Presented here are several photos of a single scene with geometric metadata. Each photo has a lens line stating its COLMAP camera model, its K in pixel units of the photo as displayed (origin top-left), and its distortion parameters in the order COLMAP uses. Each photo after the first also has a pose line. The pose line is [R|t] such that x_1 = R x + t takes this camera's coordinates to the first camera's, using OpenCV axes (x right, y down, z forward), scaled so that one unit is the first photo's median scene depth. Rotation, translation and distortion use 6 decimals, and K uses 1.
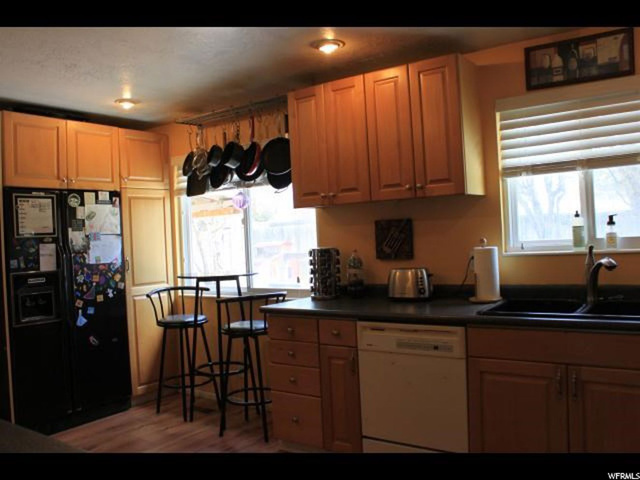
lens RADIAL K [[525.1, 0, 320.0], [0, 525.1, 240.0], [0, 0, 1]] dist [-0.060433, 0.000961]
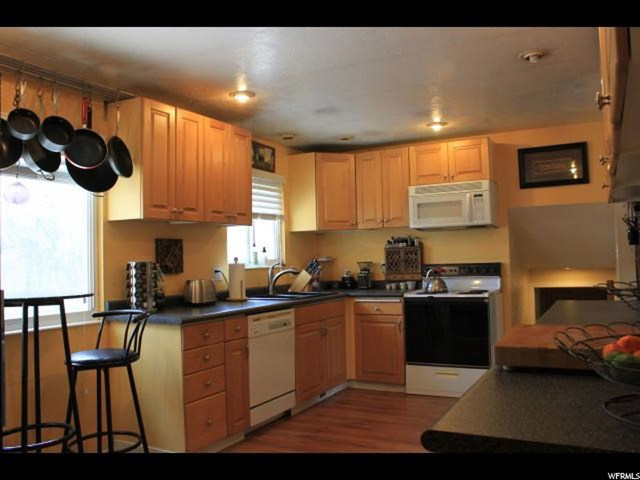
lens RADIAL K [[566.3, 0, 320.0], [0, 566.3, 240.0], [0, 0, 1]] dist [0.008515, 0.002222]
pose [[-0.094235, 0.079201, 0.992395, -1.265084], [0.028798, 0.996630, -0.076804, 0.076513], [-0.995133, 0.021341, -0.096198, 0.904445]]
